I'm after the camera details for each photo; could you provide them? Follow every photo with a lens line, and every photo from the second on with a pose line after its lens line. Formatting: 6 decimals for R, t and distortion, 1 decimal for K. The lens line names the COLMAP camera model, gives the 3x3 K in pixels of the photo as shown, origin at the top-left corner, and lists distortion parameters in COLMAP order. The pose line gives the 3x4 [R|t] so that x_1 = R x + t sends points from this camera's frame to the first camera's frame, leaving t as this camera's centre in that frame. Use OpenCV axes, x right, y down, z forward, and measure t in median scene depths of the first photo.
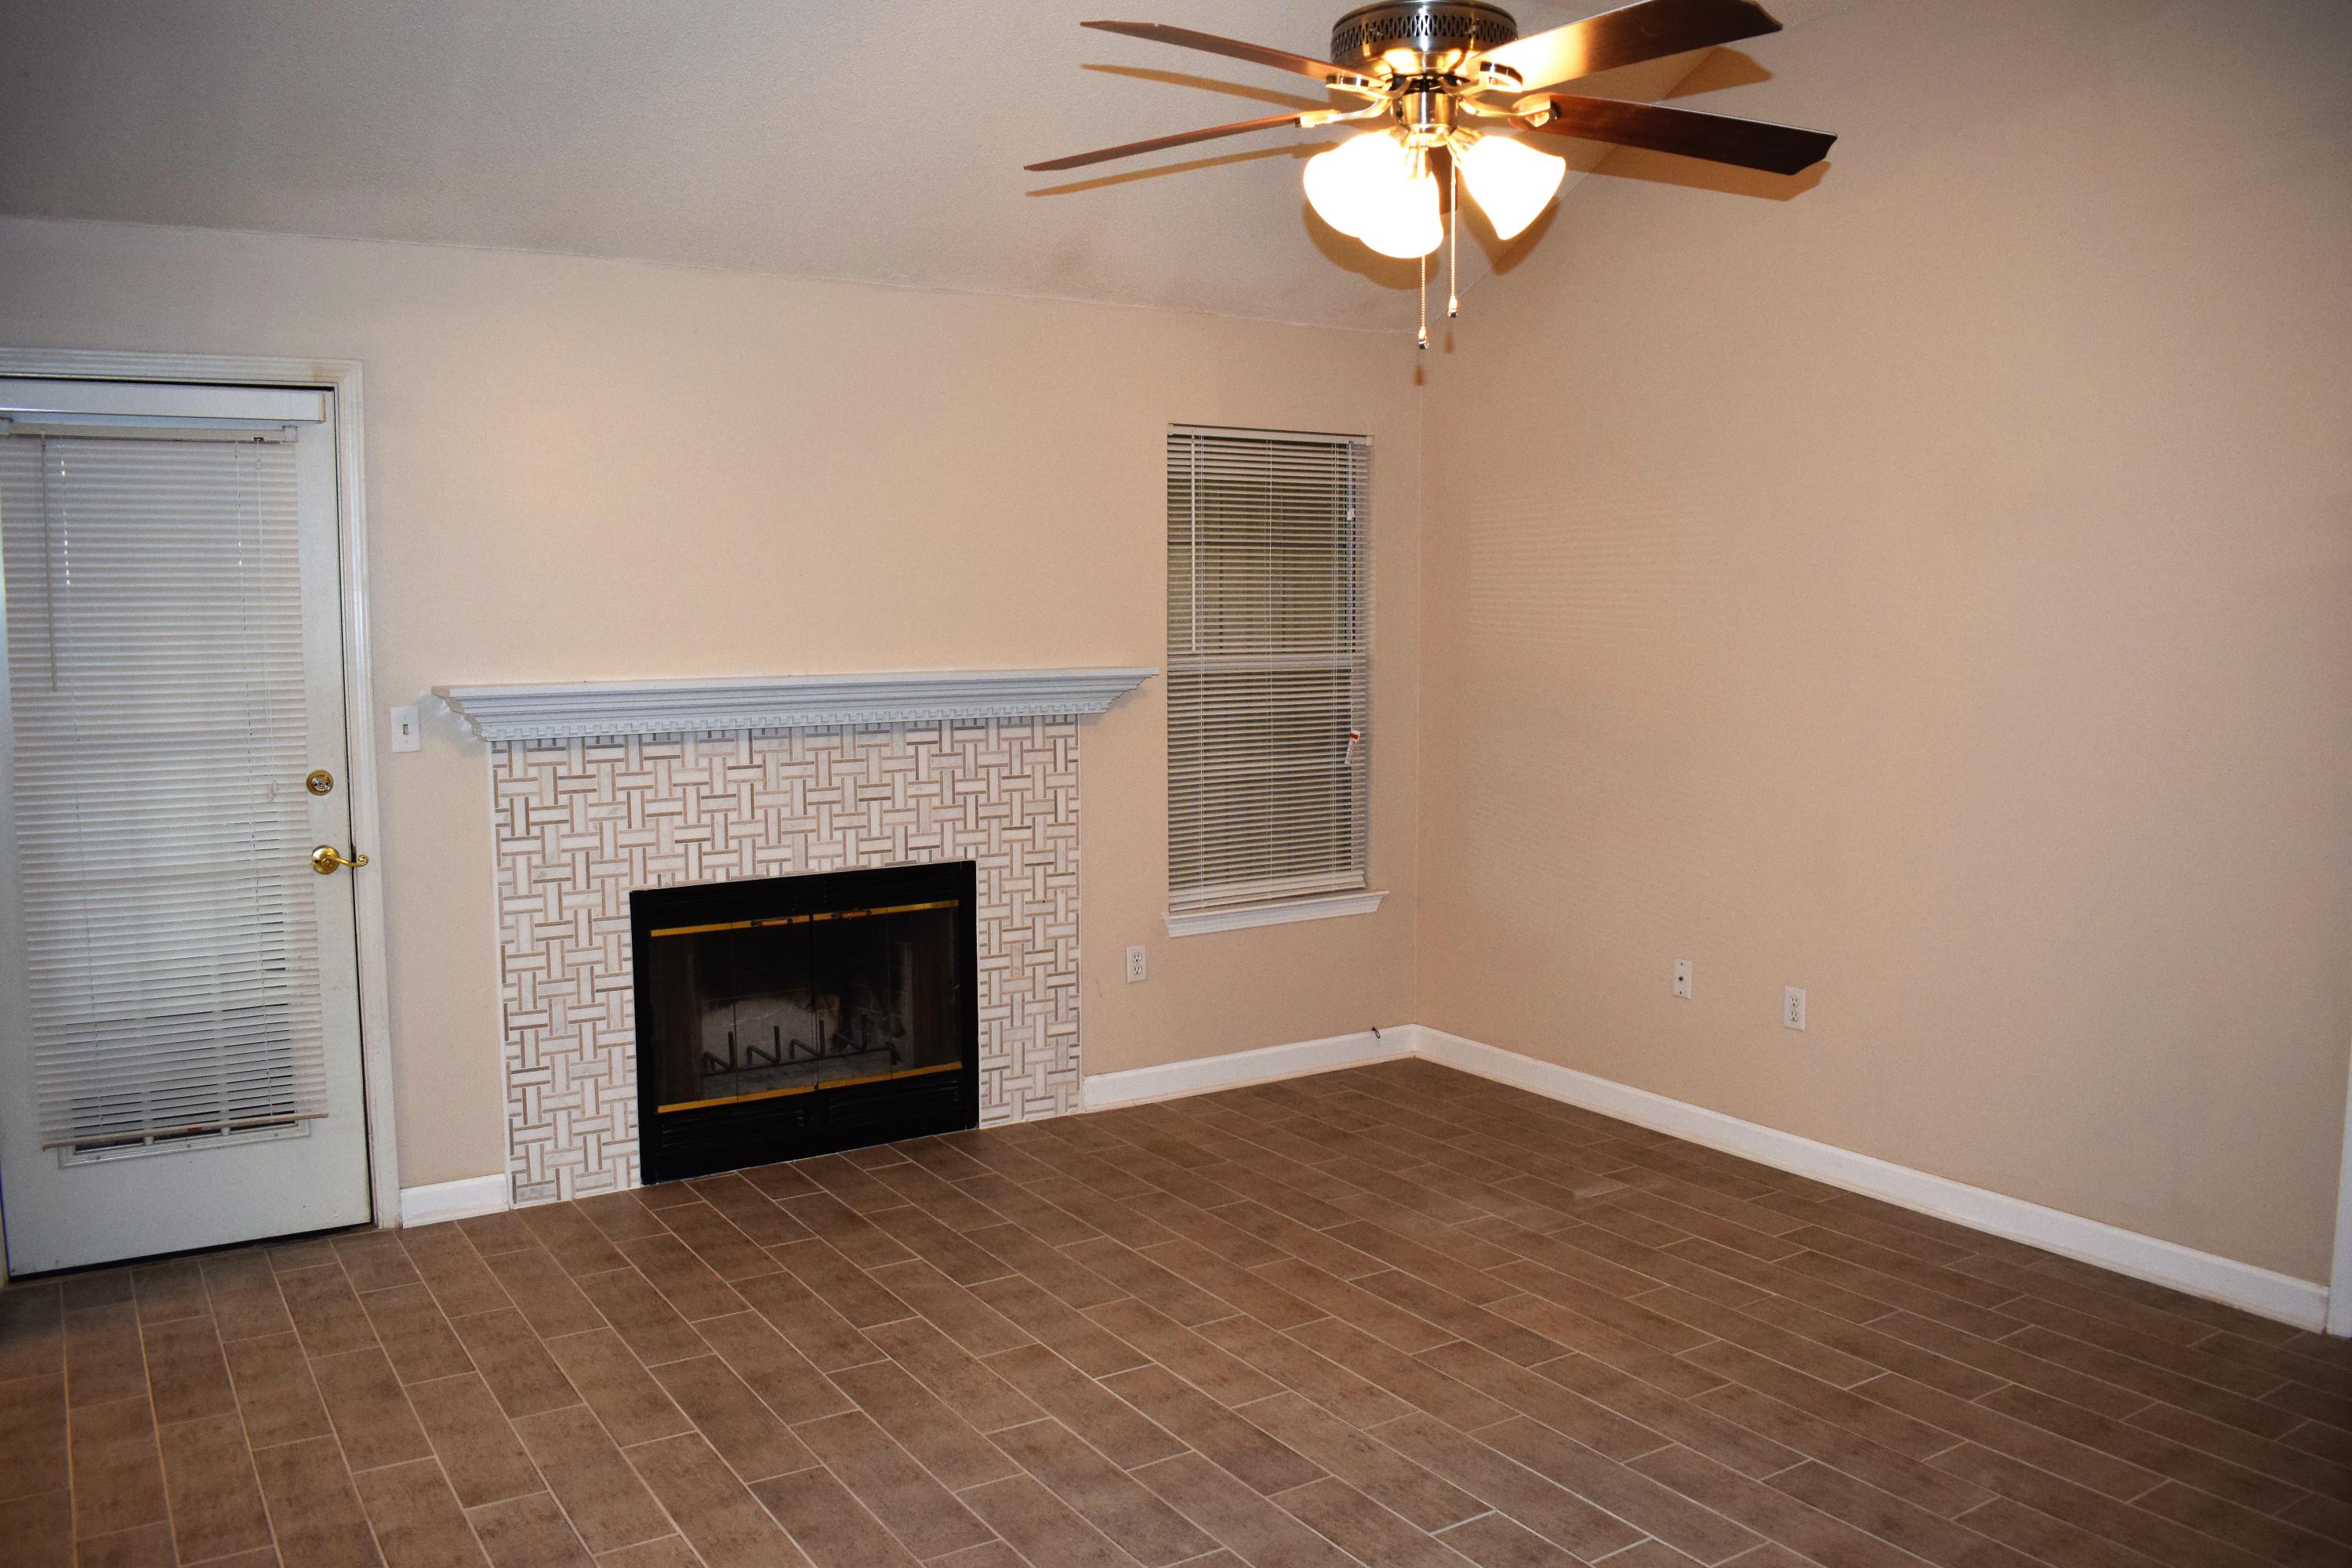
lens RADIAL K [[1851.9, 0, 1191.2], [0, 1851.9, 780.4], [0, 0, 1]] dist [-0.093498, 0.014894]
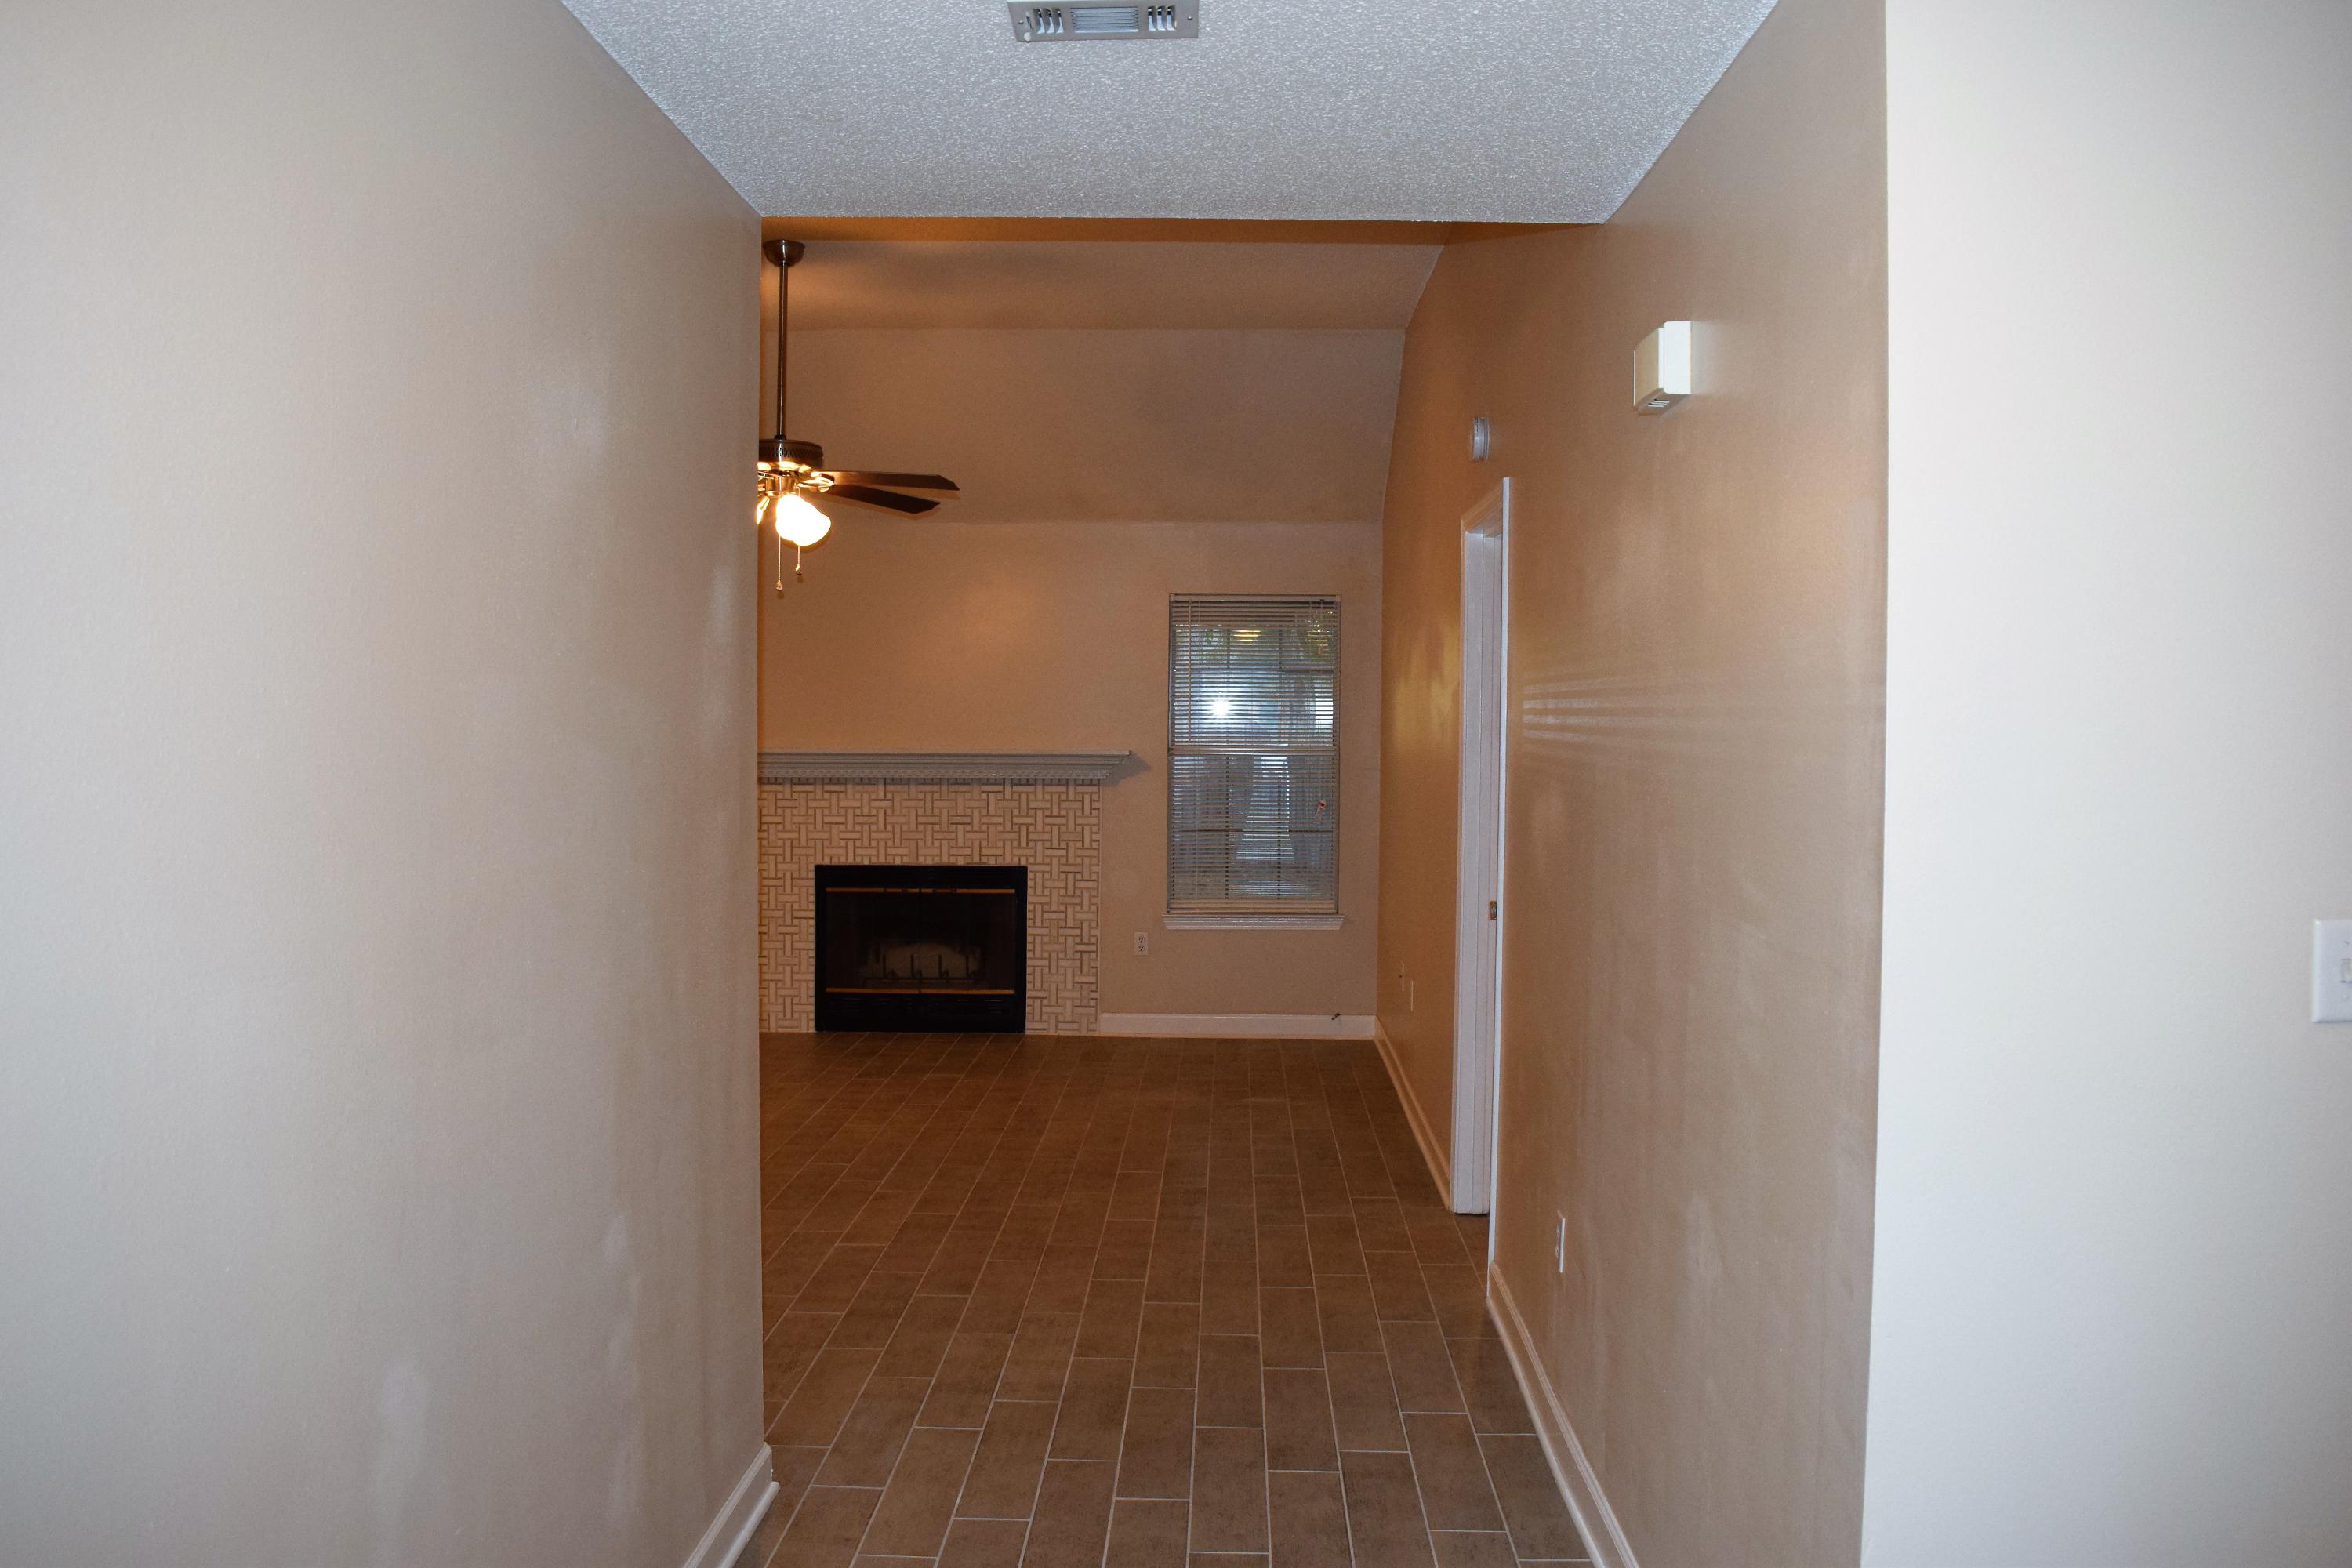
lens RADIAL K [[1893.5, 0, 1182.9], [0, 1893.5, 773.8], [0, 0, 1]] dist [-0.094593, -0.000821]
pose [[0.825143, 0.026532, -0.564301, 1.010324], [-0.063565, 0.996914, -0.046075, 0.032808], [0.561337, 0.073889, 0.824282, -0.325160]]
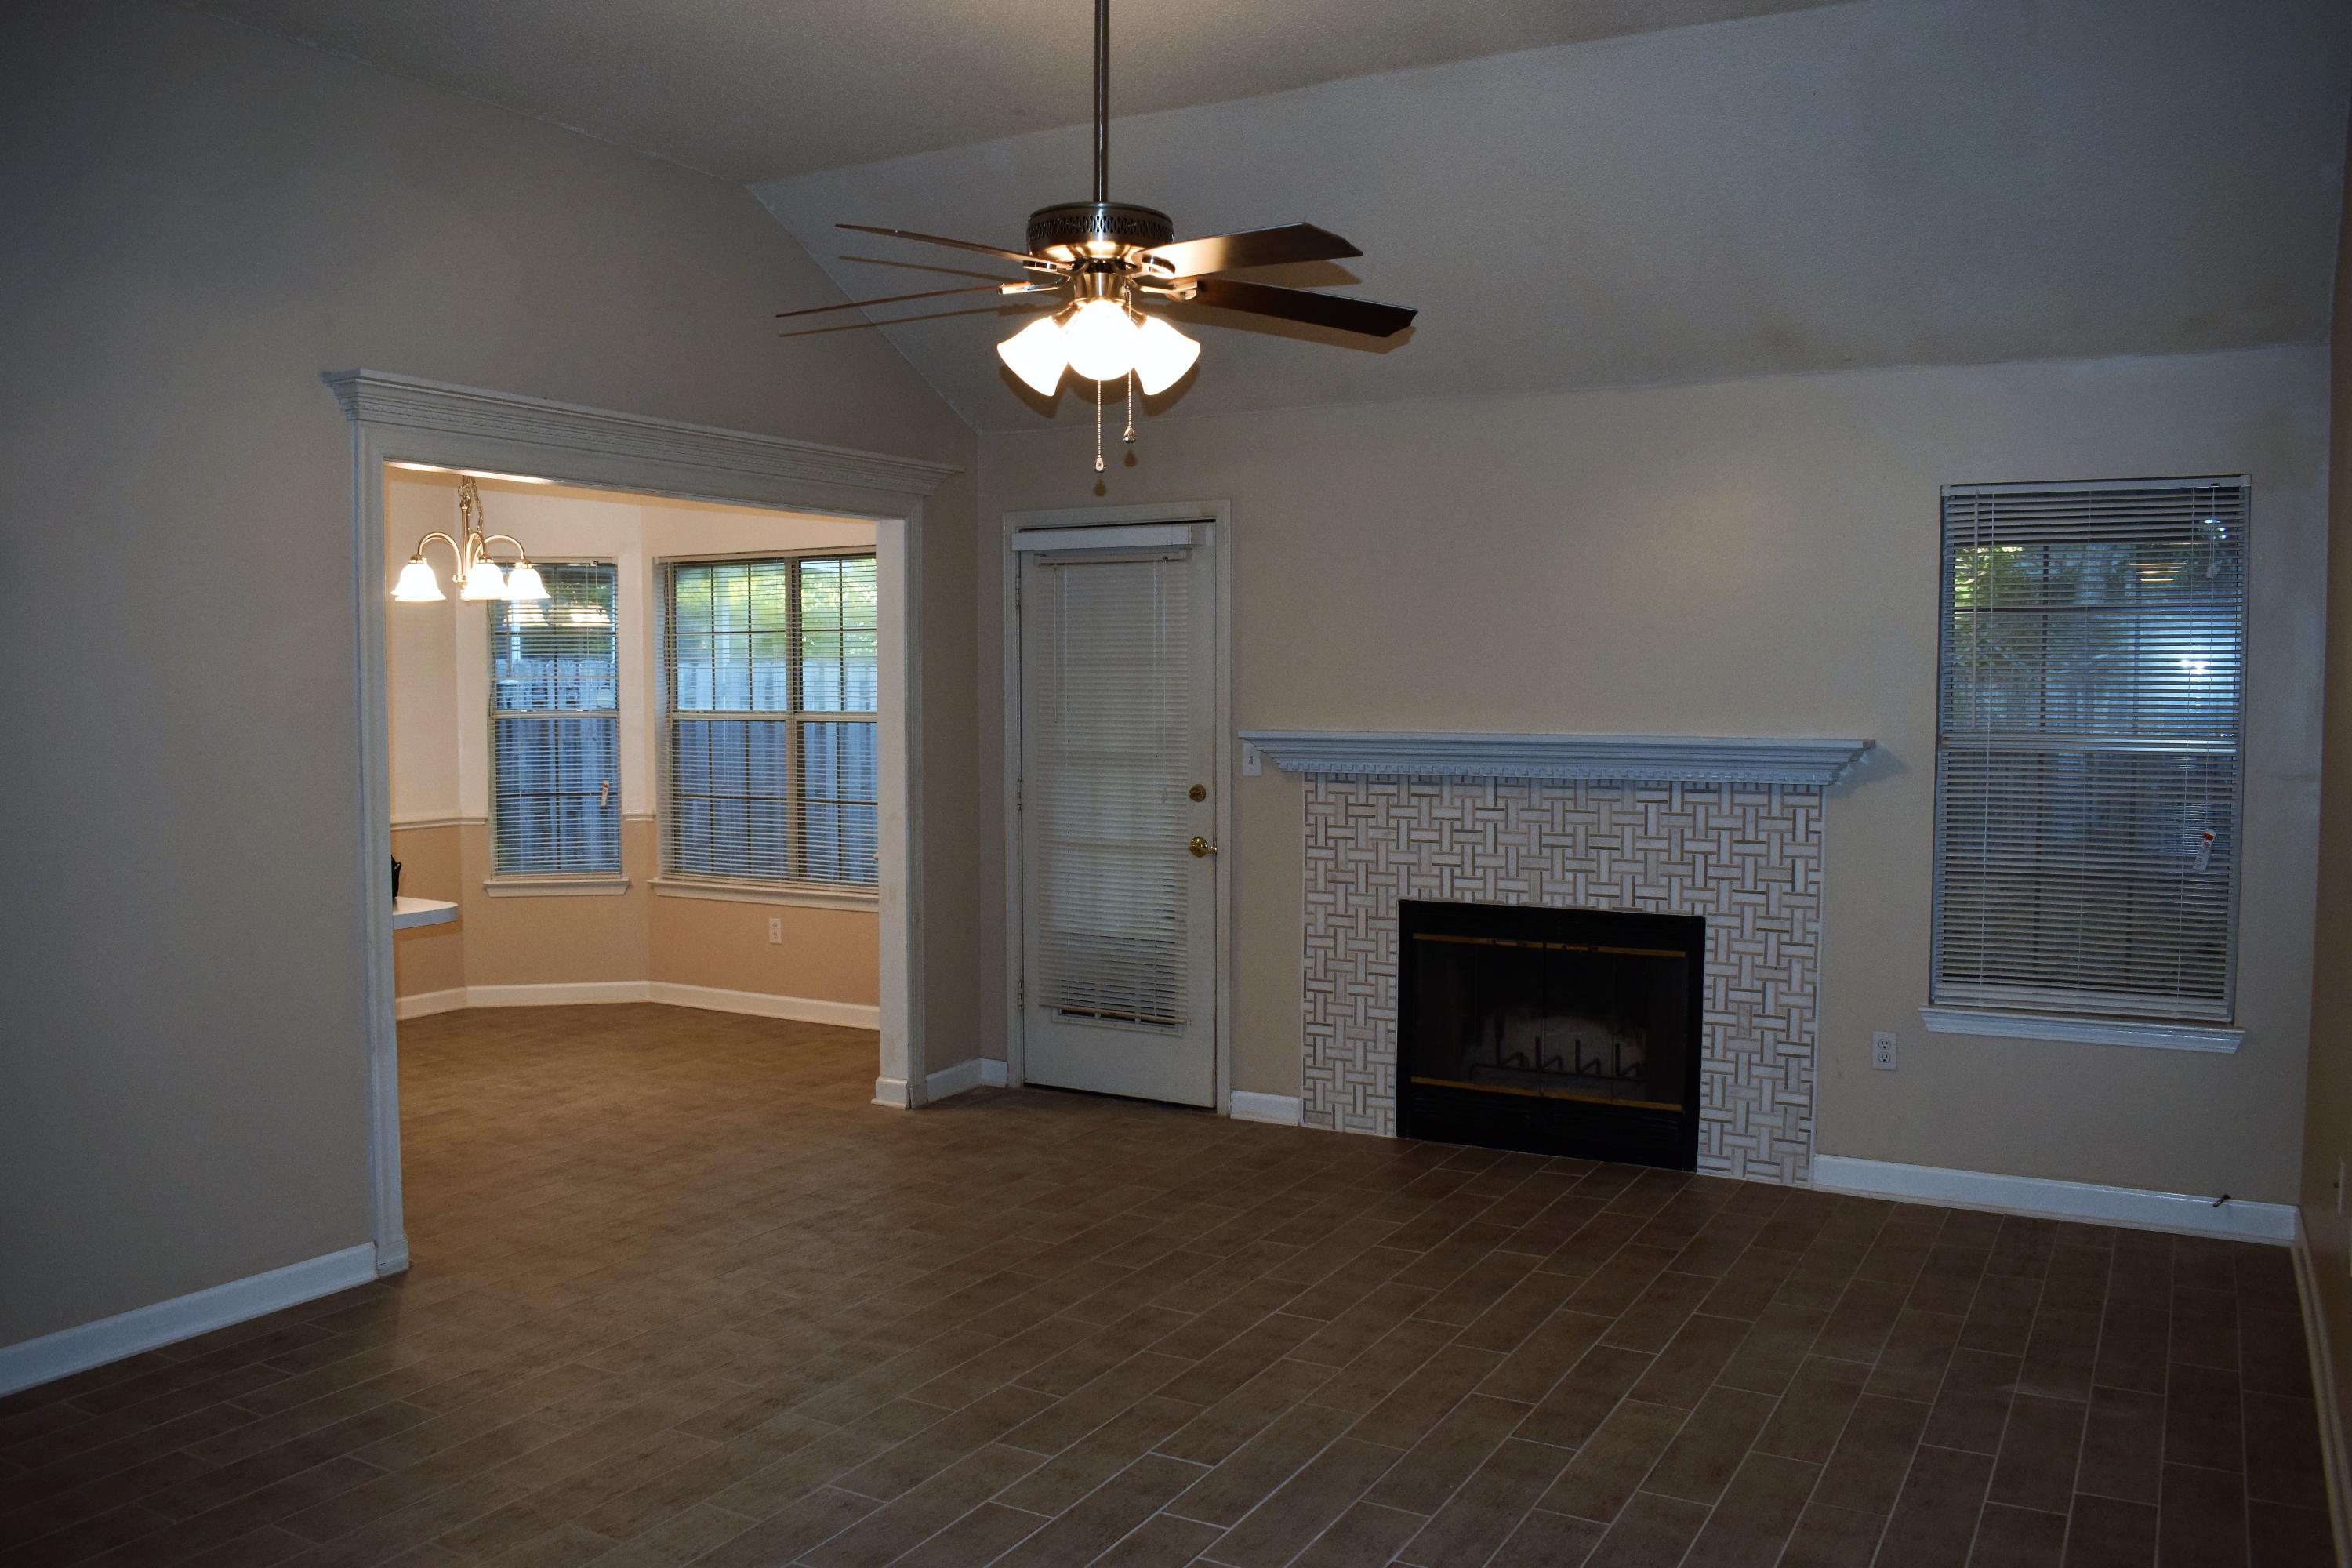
lens RADIAL K [[1851.9, 0, 1181.5], [0, 1851.9, 789.8], [0, 0, 1]] dist [-0.093498, 0.014894]
pose [[0.465037, 0.058254, -0.883373, 0.719011], [-0.086319, 0.996062, 0.020244, -0.026463], [0.881073, 0.066838, 0.468234, 0.263657]]
